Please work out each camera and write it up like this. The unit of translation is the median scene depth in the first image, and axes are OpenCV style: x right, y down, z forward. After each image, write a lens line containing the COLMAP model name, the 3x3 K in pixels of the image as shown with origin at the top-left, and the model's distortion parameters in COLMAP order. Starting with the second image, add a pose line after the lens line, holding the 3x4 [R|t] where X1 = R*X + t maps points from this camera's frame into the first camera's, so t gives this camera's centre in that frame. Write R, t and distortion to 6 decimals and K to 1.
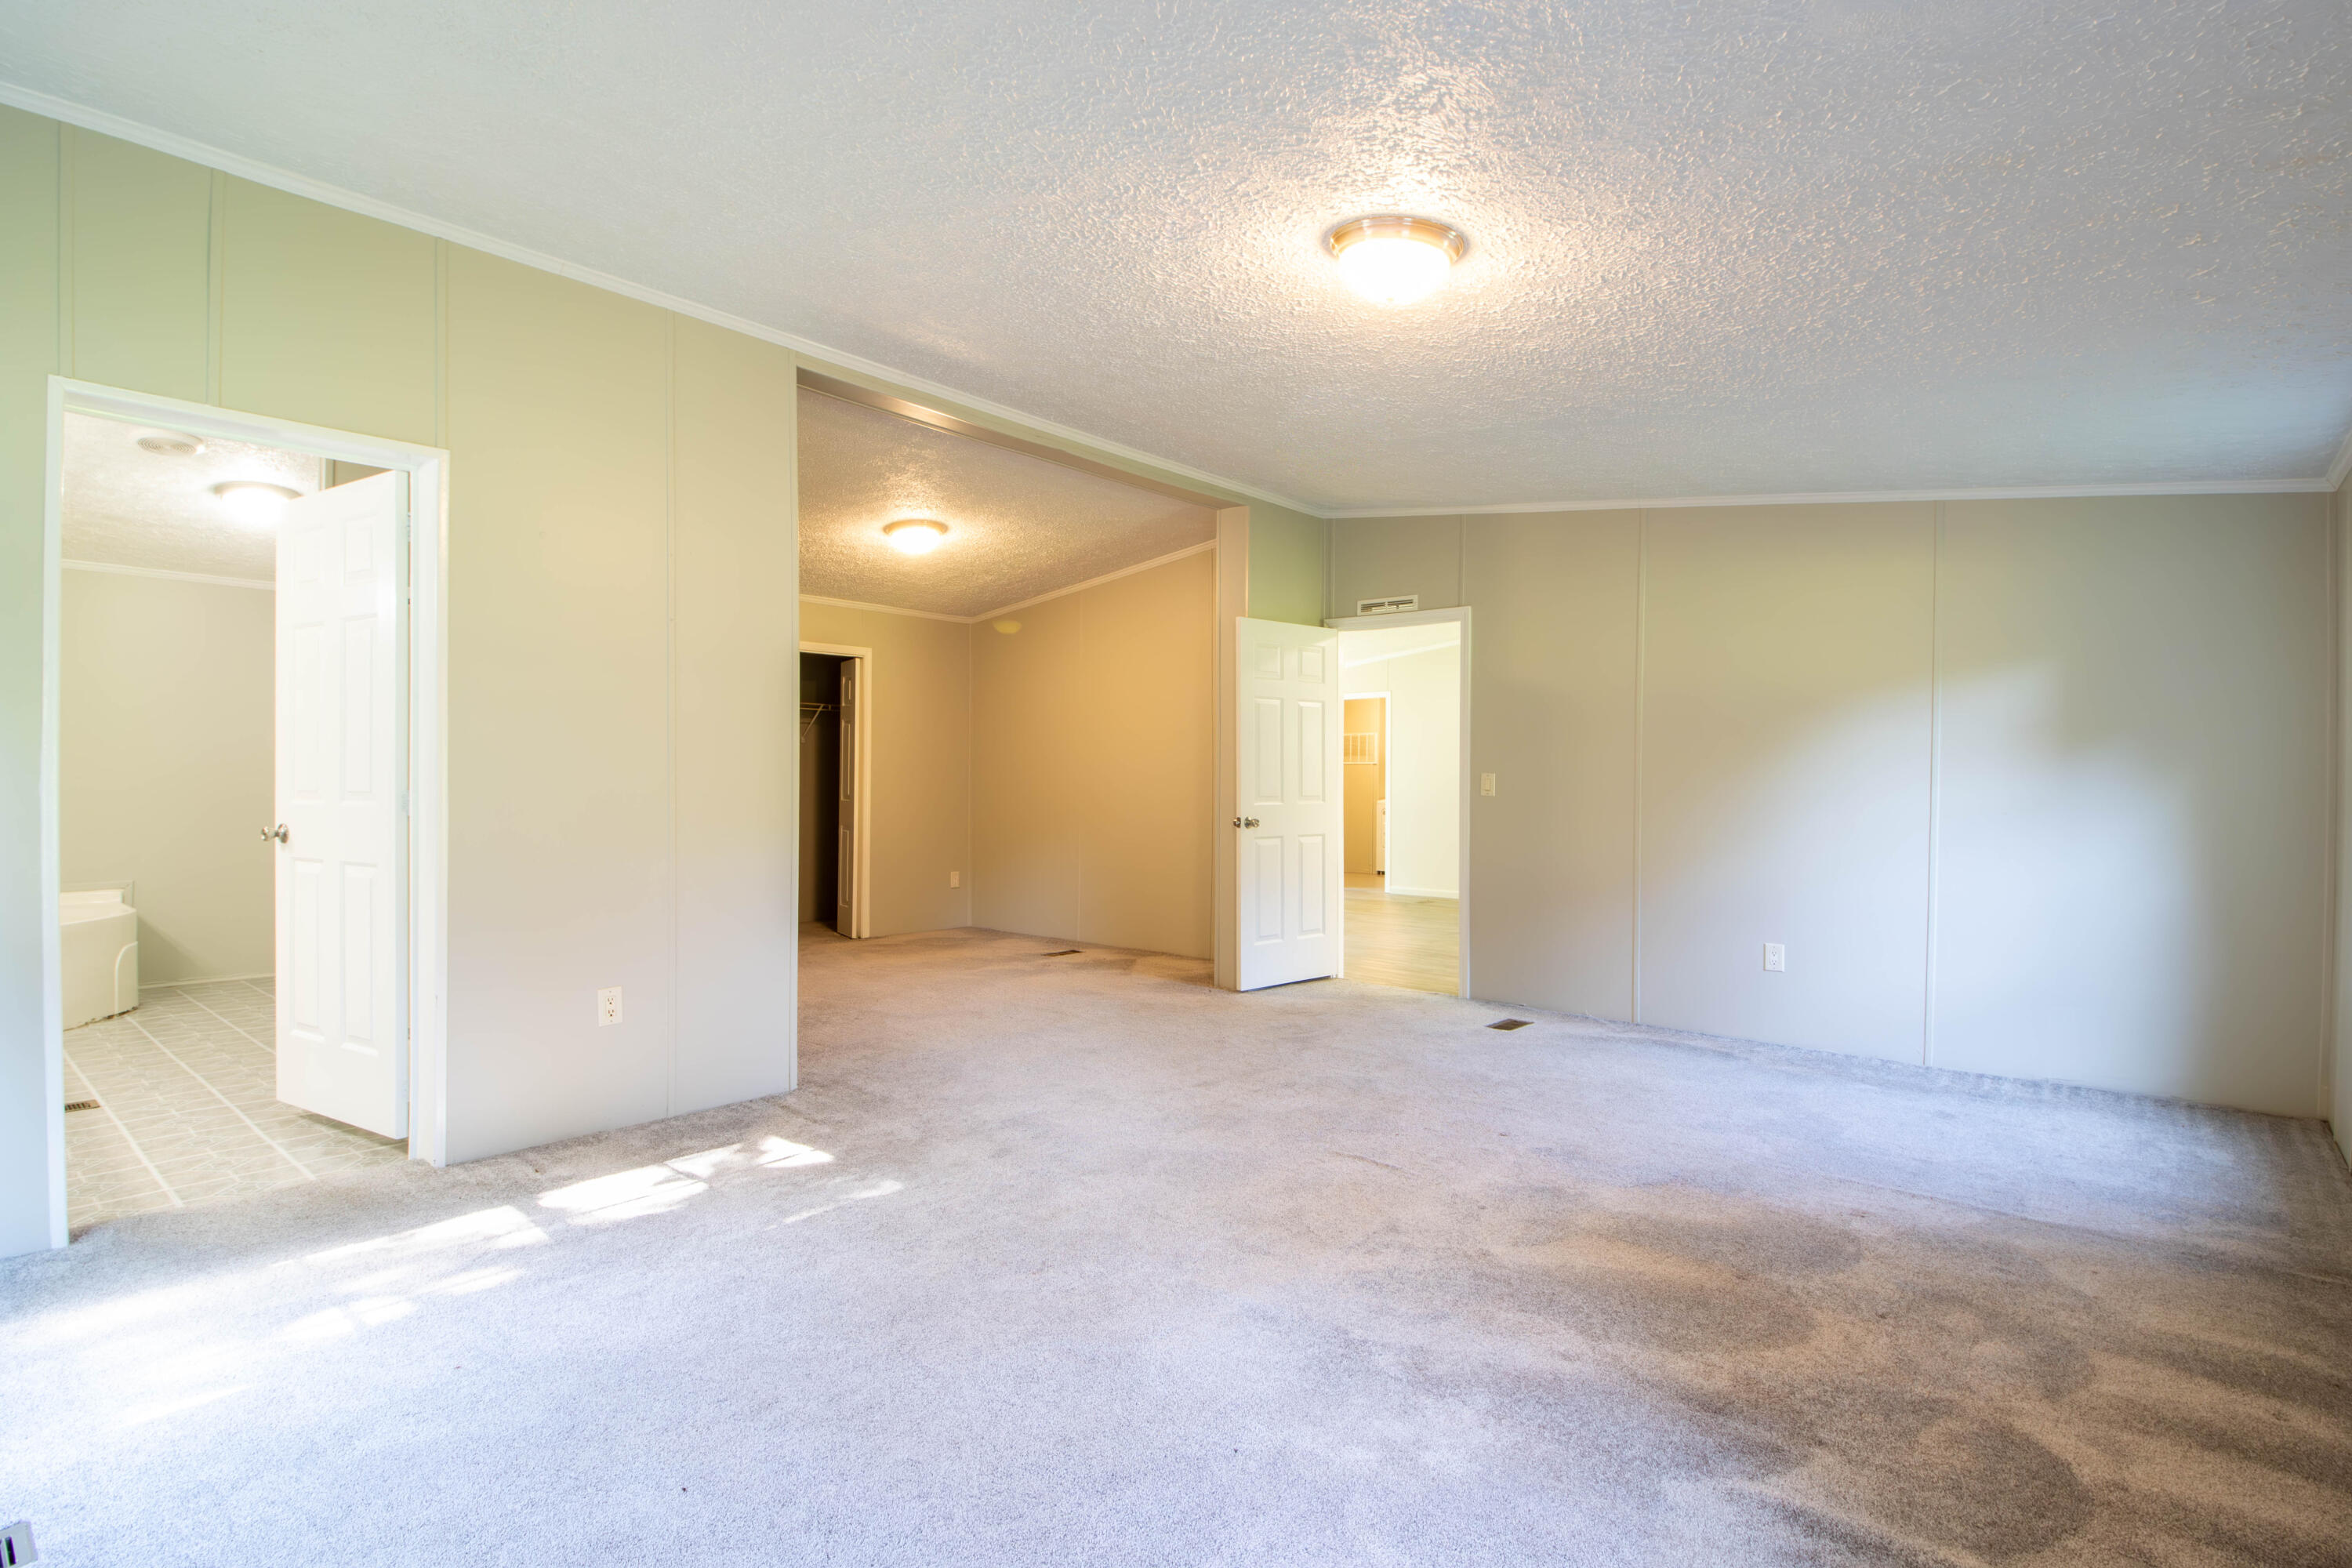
lens RADIAL K [[1109.2, 0, 1164.6], [0, 1109.2, 785.7], [0, 0, 1]] dist [0.000391, -0.014377]
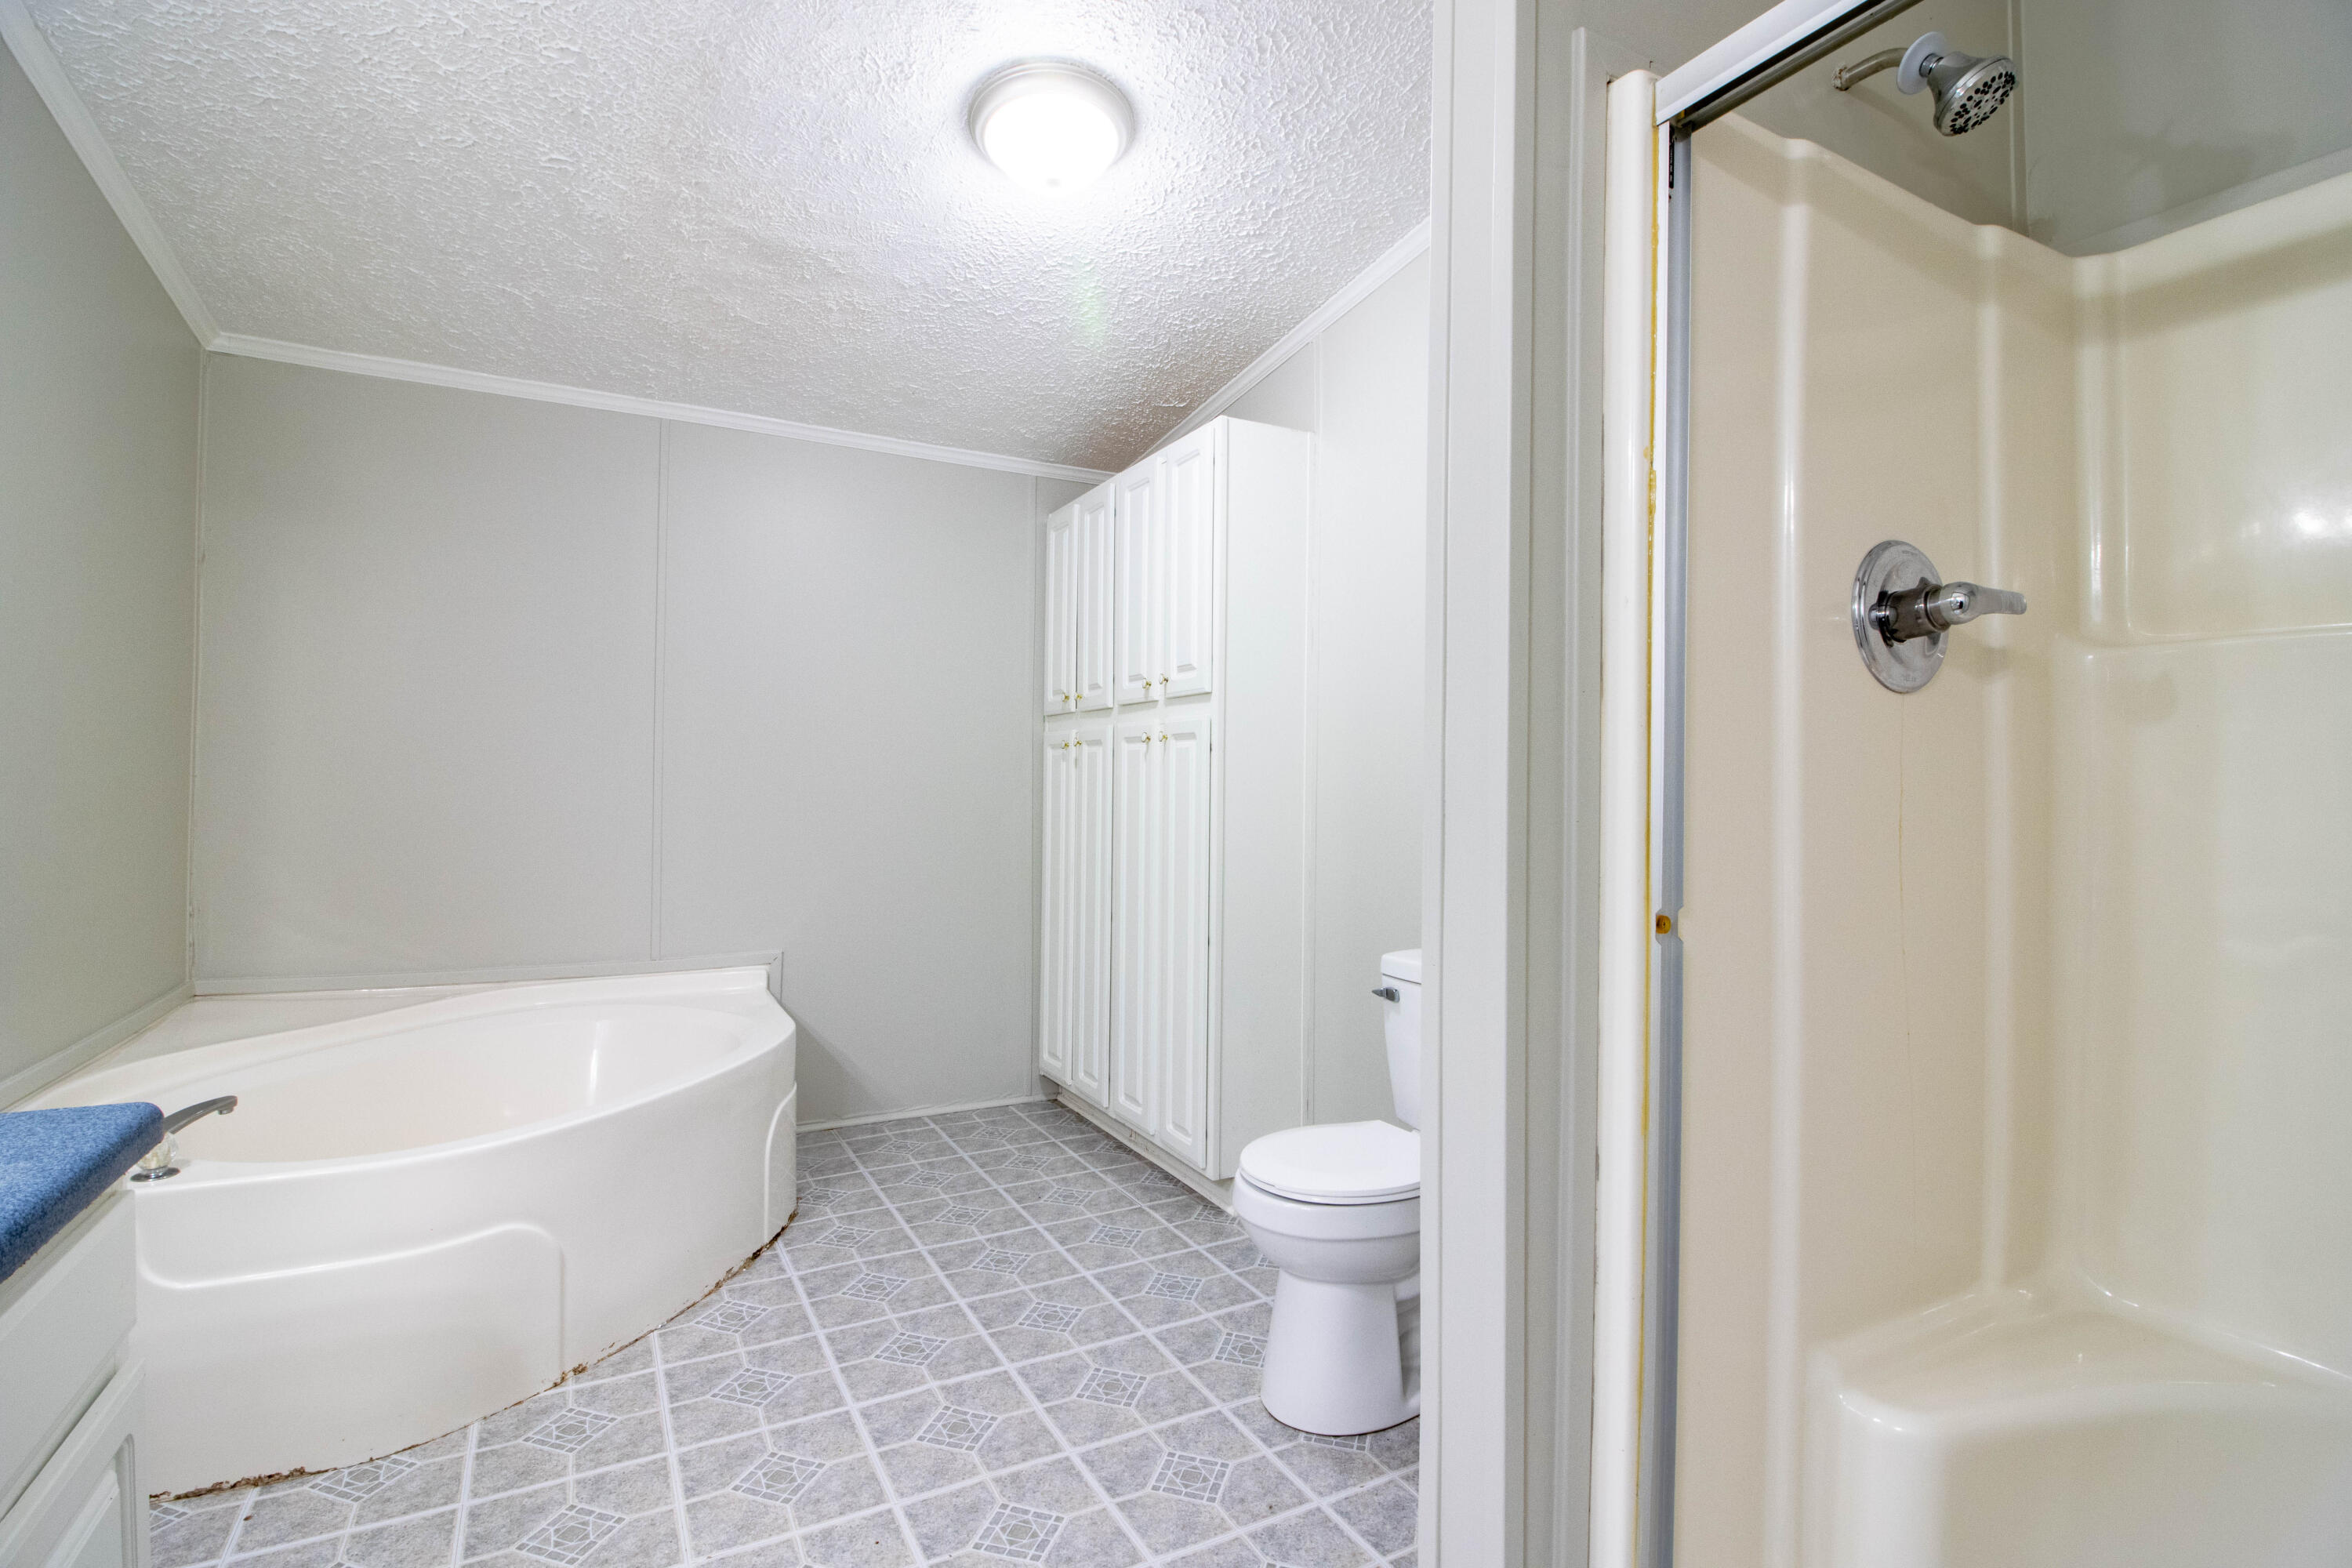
lens RADIAL K [[1086.6, 0, 1223.7], [0, 1086.6, 798.0], [0, 0, 1]] dist [-0.036880, 0.000687]
pose [[0.946972, 0.021095, -0.320624, -0.594171], [-0.017417, 0.999746, 0.014336, -0.002807], [0.320845, -0.007992, 0.947098, 0.592973]]
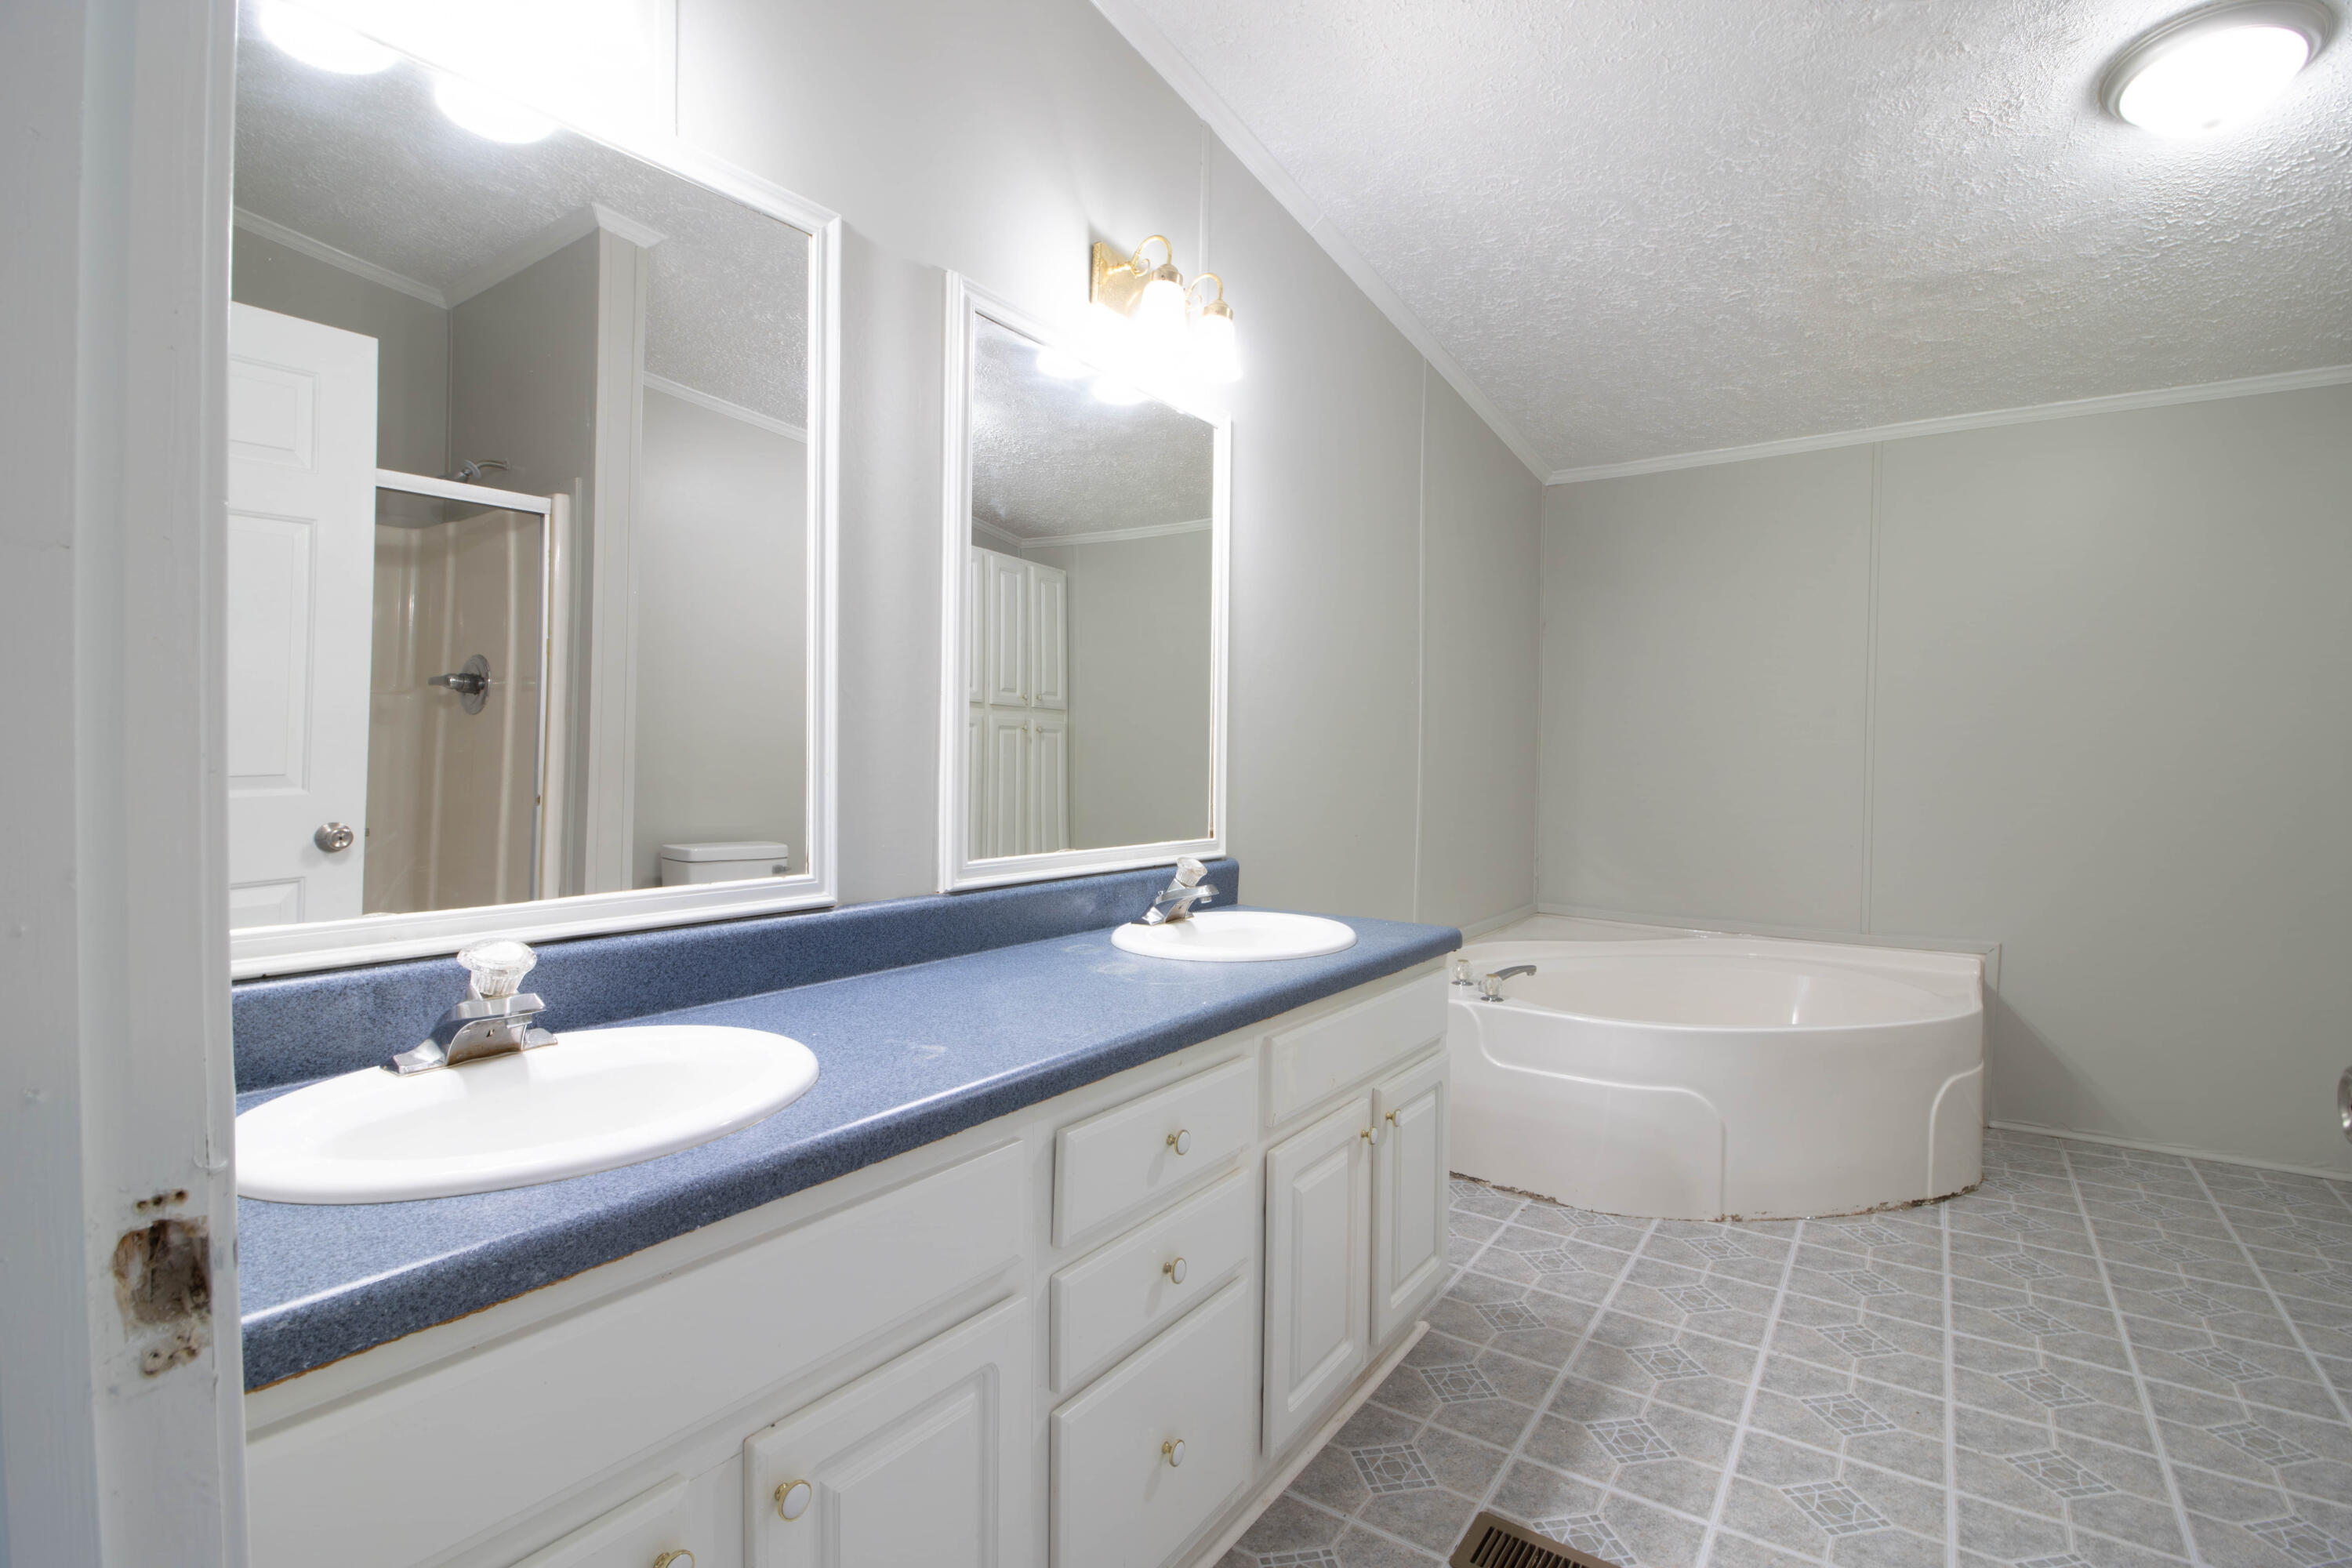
lens RADIAL K [[1109.2, 0, 1164.6], [0, 1109.2, 785.7], [0, 0, 1]] dist [0.000391, -0.014377]
pose [[0.102406, 0.026423, -0.994392, -0.454366], [-0.009385, 0.999628, 0.025595, -0.002201], [0.994698, 0.006712, 0.102616, 0.557837]]
